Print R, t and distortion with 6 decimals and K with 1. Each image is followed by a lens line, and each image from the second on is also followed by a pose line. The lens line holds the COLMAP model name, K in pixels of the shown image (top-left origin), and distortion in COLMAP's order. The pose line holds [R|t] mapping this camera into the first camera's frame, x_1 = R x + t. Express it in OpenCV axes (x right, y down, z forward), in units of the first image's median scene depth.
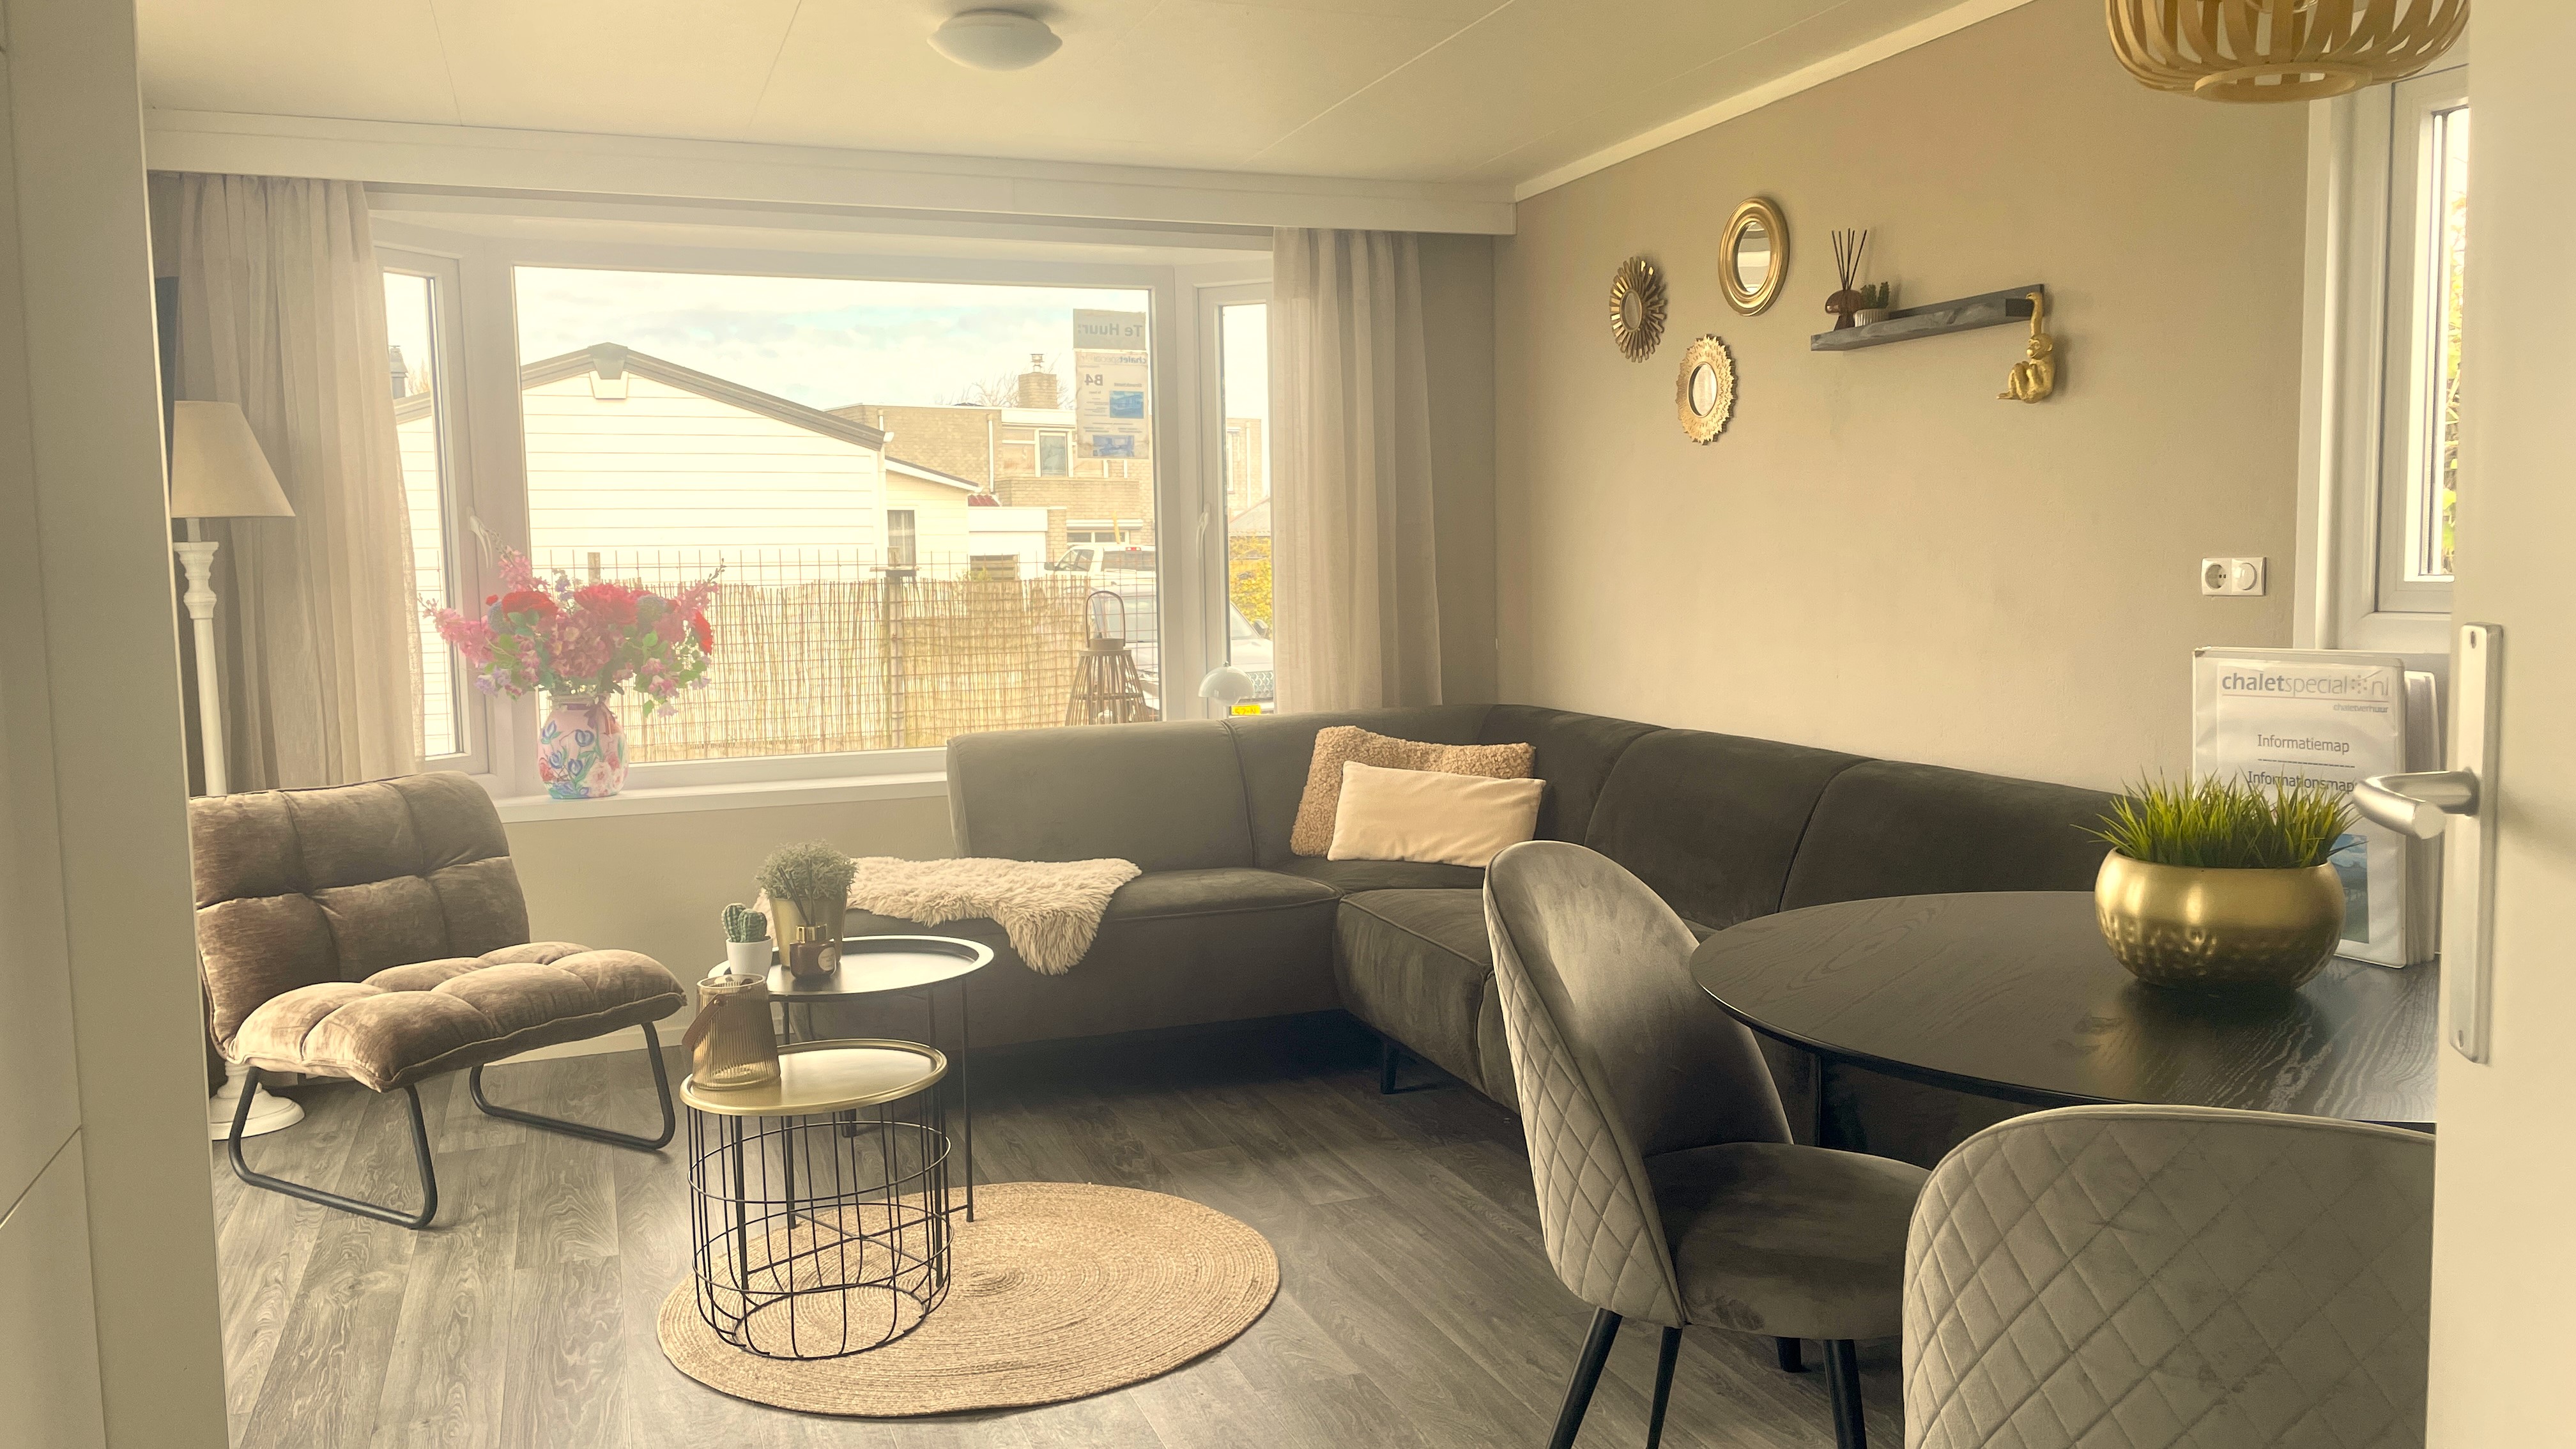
lens RADIAL K [[1935.2, 0, 1307.7], [0, 1935.2, 714.5], [0, 0, 1]] dist [0.076139, -0.079242]
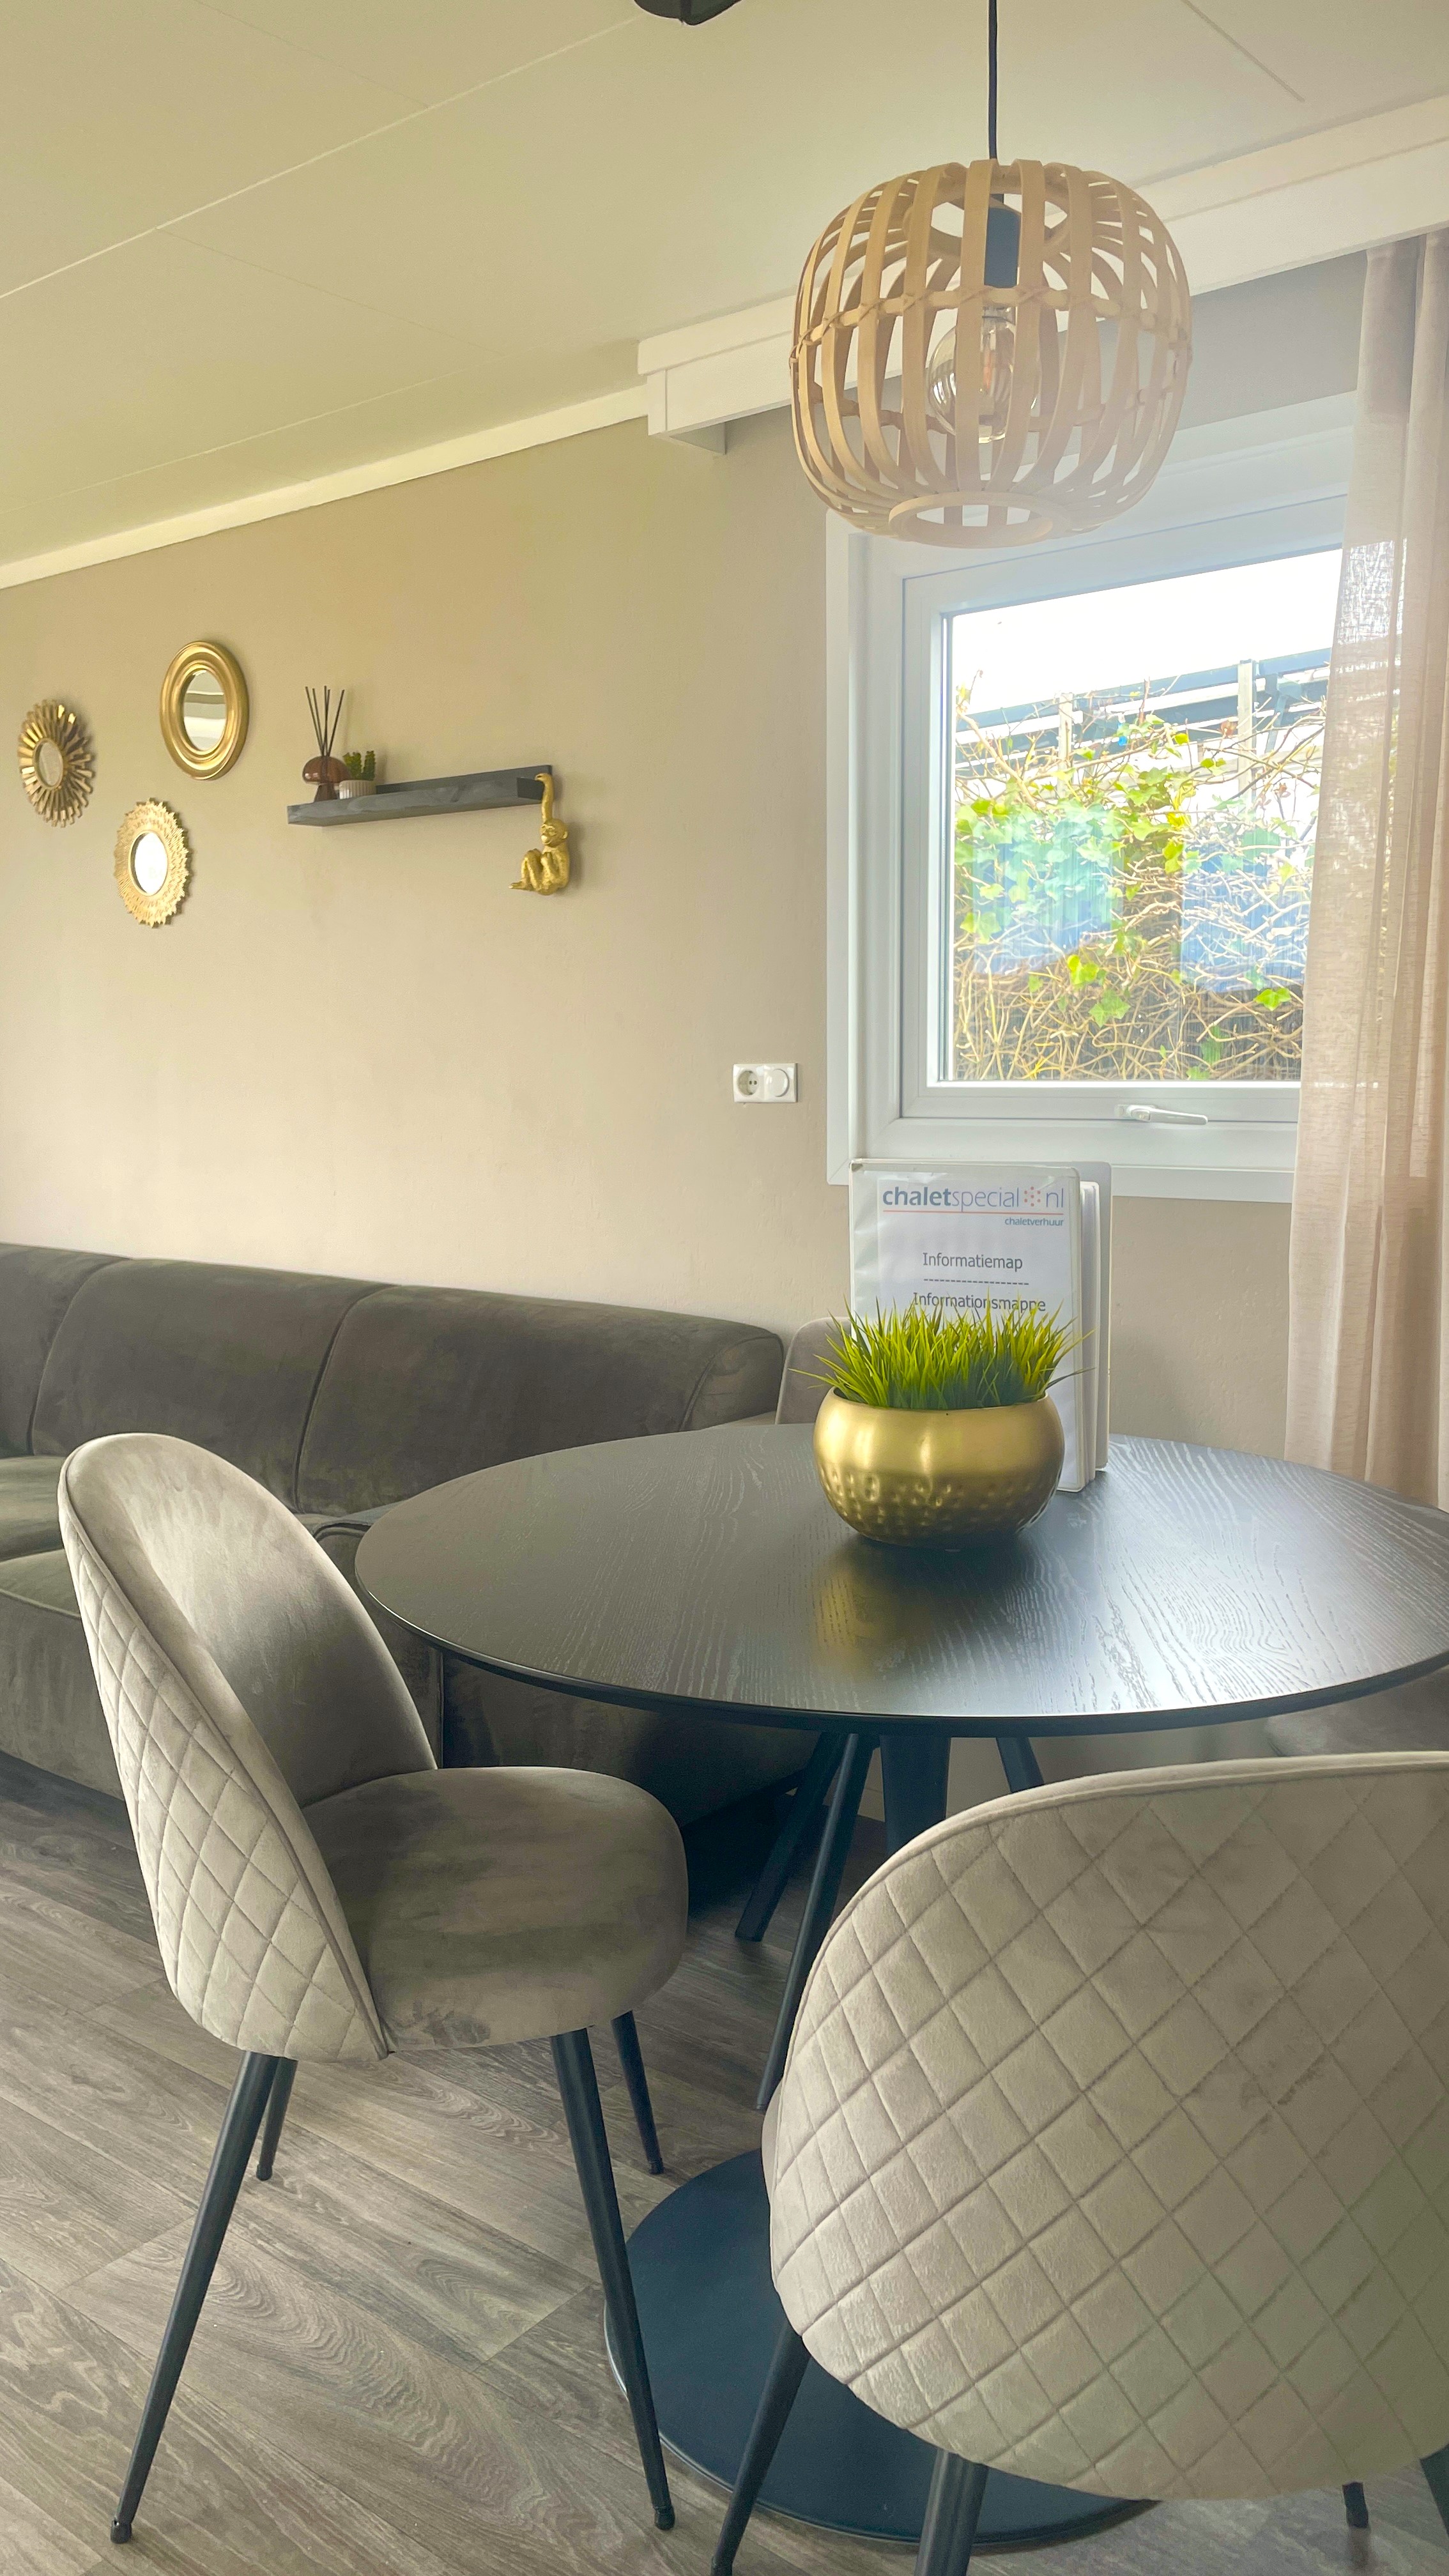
lens RADIAL K [[1935.2, 0, 722.0], [0, 1935.2, 1301.7], [0, 0, 1]] dist [0.076139, -0.079242]
pose [[0.858234, -0.058865, 0.509873, -0.034264], [0.037811, 0.997953, 0.051570, -0.009353], [-0.511865, -0.024980, 0.858703, 0.137825]]
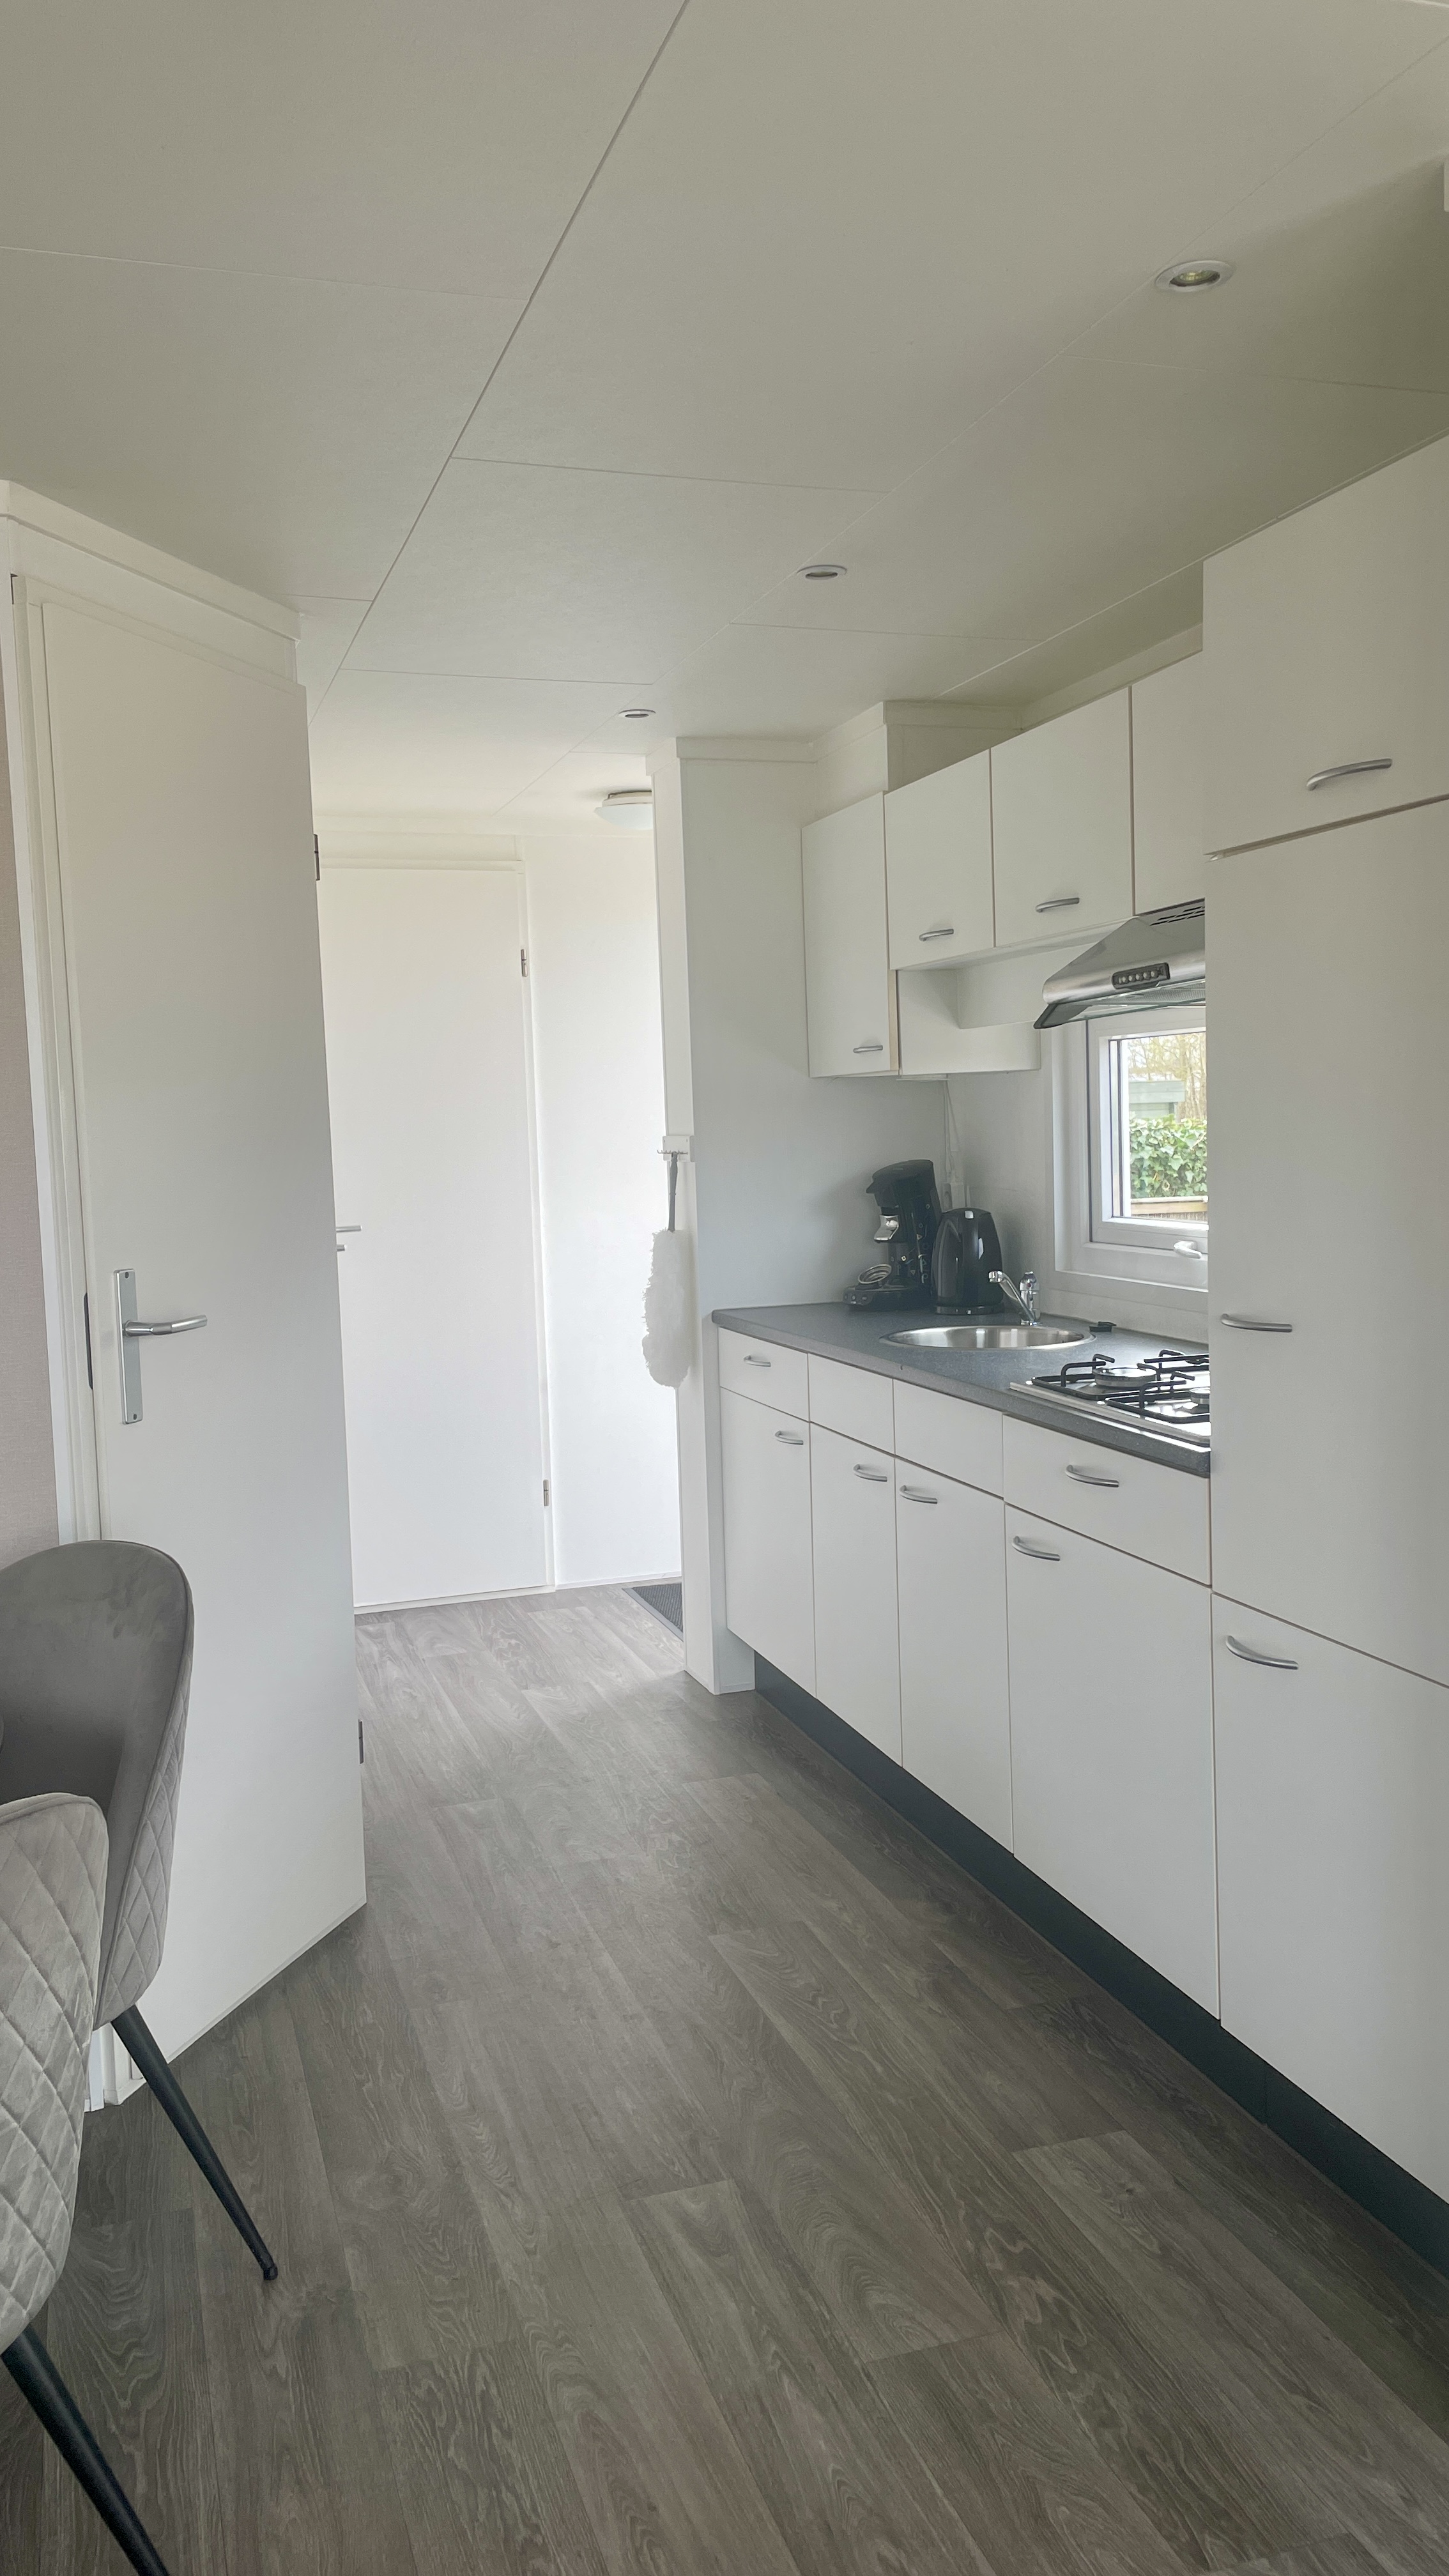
lens RADIAL K [[1935.2, 0, 725.3], [0, 1935.2, 1285.7], [0, 0, 1]] dist [0.076139, -0.079242]
pose [[-0.997406, 0.047178, 0.054366, 0.087622], [0.055803, 0.983867, 0.169977, -0.127779], [-0.045470, 0.172570, -0.983947, 1.093008]]
